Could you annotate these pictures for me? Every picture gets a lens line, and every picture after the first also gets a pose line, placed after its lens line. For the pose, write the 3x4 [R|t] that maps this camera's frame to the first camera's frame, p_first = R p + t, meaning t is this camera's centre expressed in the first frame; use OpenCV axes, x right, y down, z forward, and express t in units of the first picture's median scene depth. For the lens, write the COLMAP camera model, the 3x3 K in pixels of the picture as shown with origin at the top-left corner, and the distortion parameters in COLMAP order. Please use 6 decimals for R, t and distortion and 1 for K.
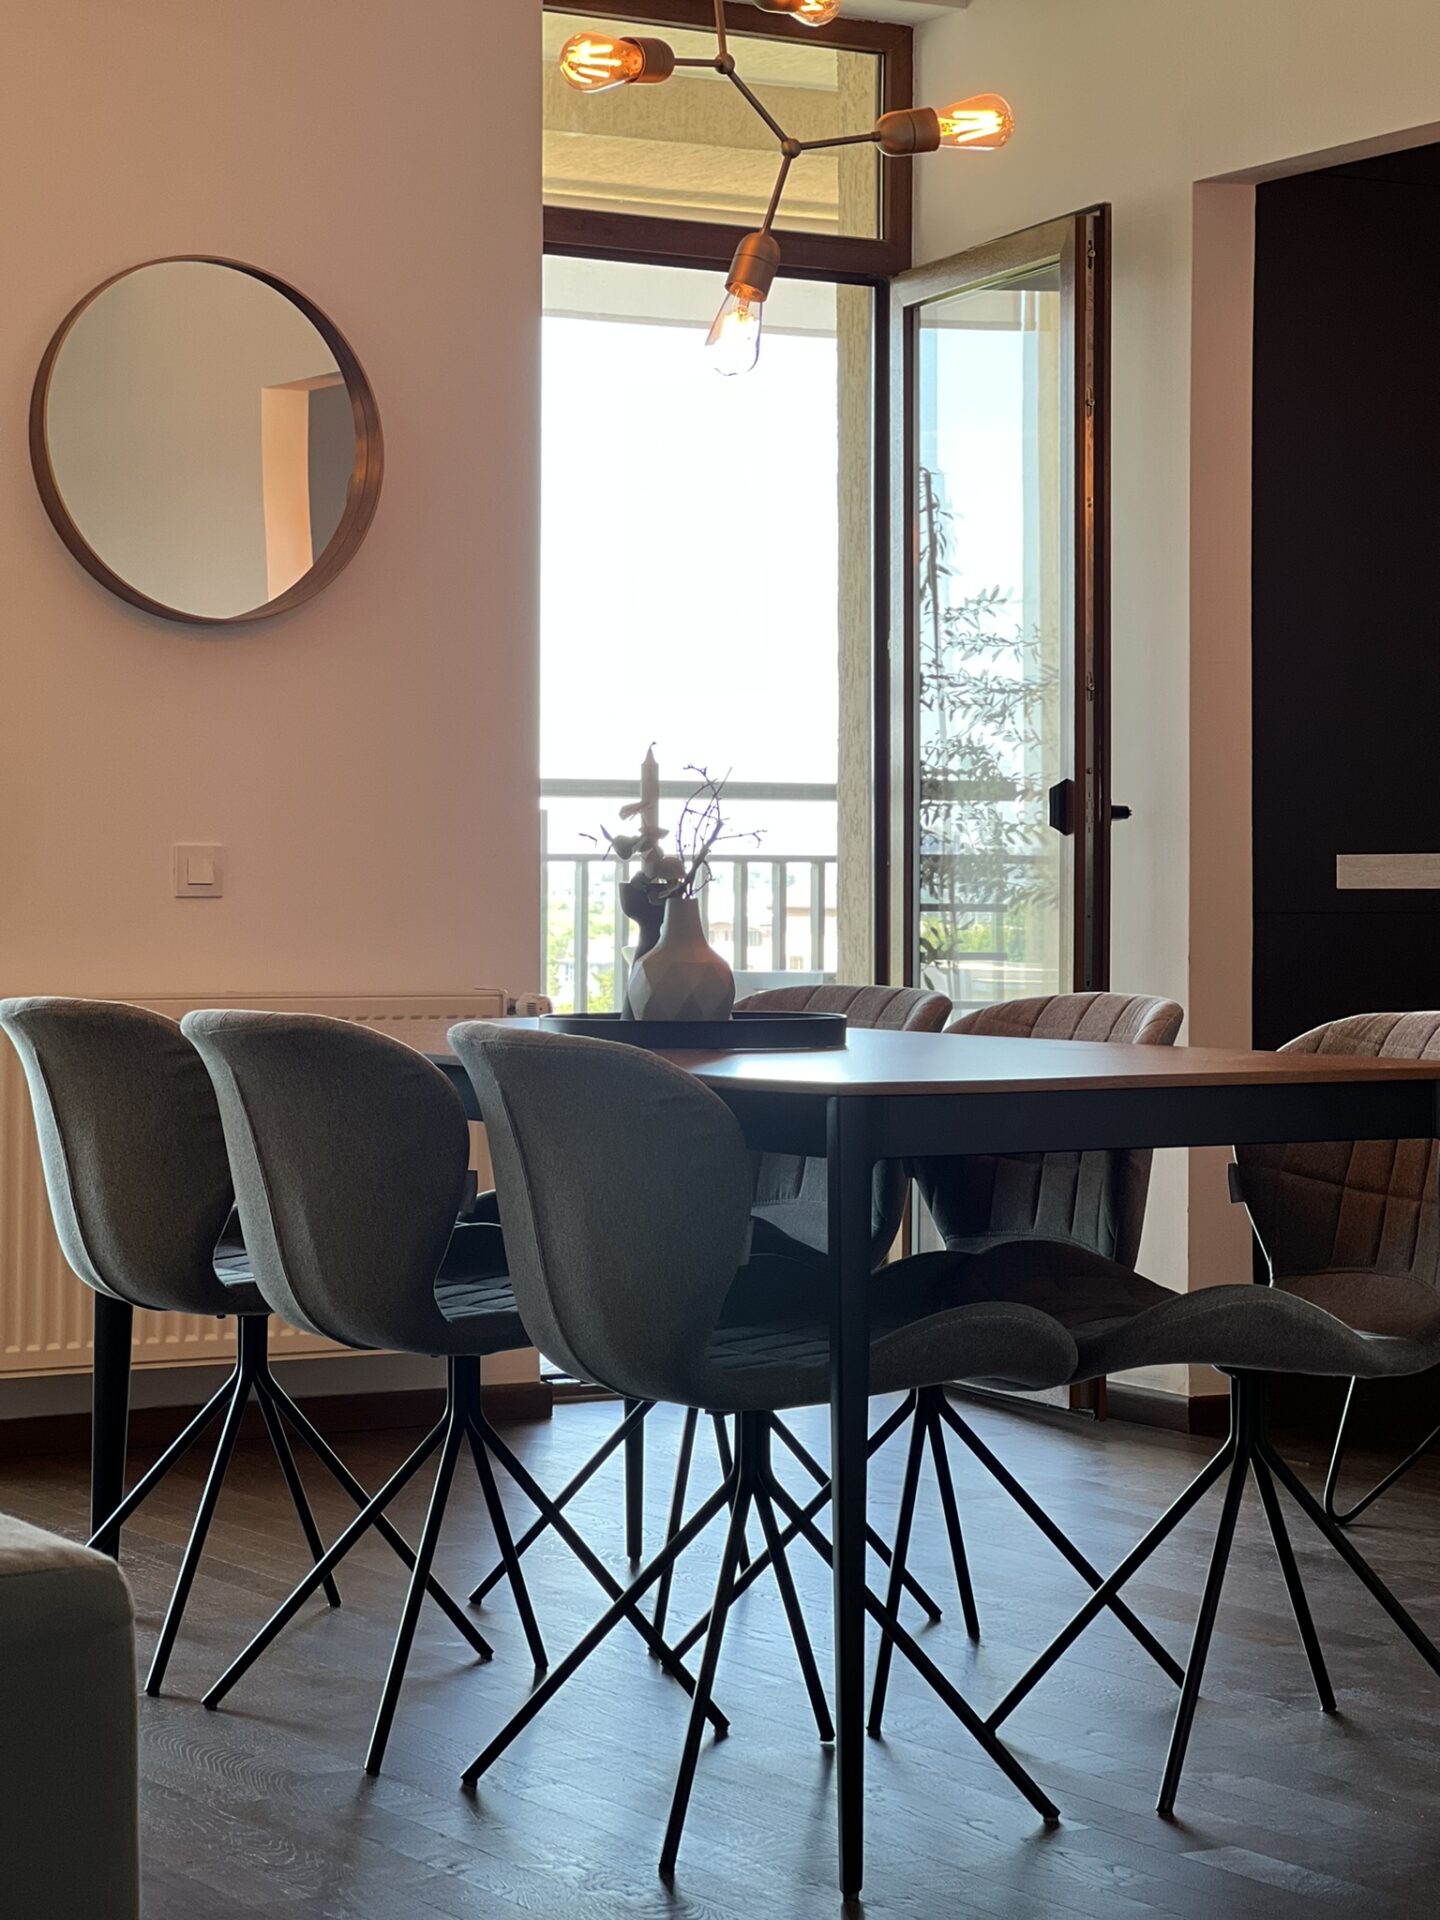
lens RADIAL K [[4232.5, 0, 720.0], [0, 4232.5, 960.0], [0, 0, 1]] dist [-0.010439, 0.049640]
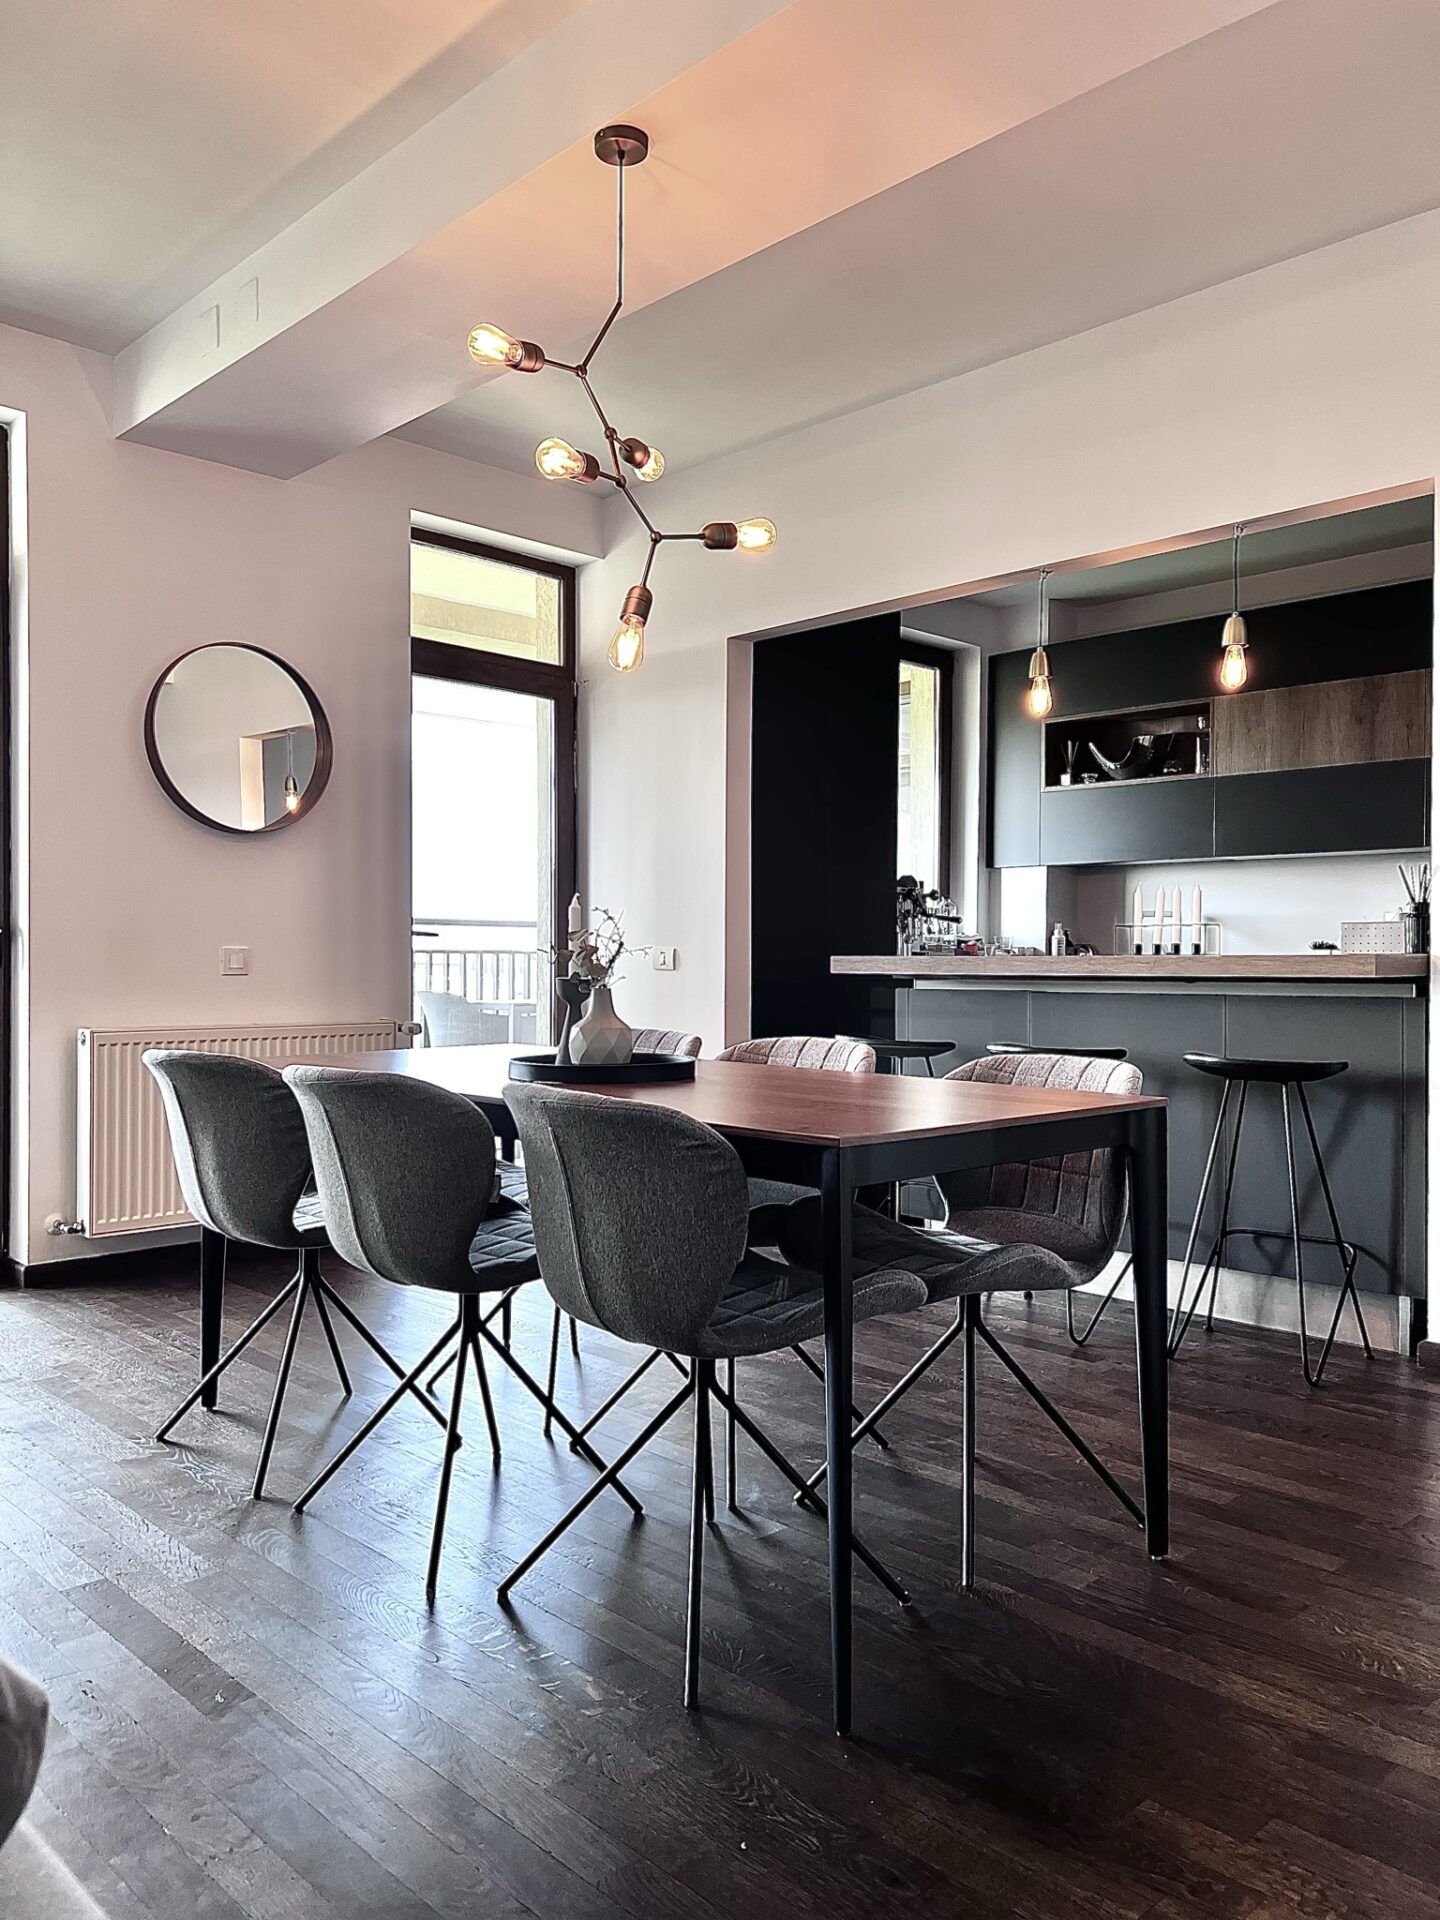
lens RADIAL K [[1442.4, 0, 720.0], [0, 1442.4, 960.0], [0, 0, 1]] dist [-0.003238, -0.000967]
pose [[0.971931, -0.000567, 0.235266, -0.091101], [0.004664, 0.999847, -0.016858, -0.015109], [-0.235221, 0.017482, 0.971785, 0.436287]]
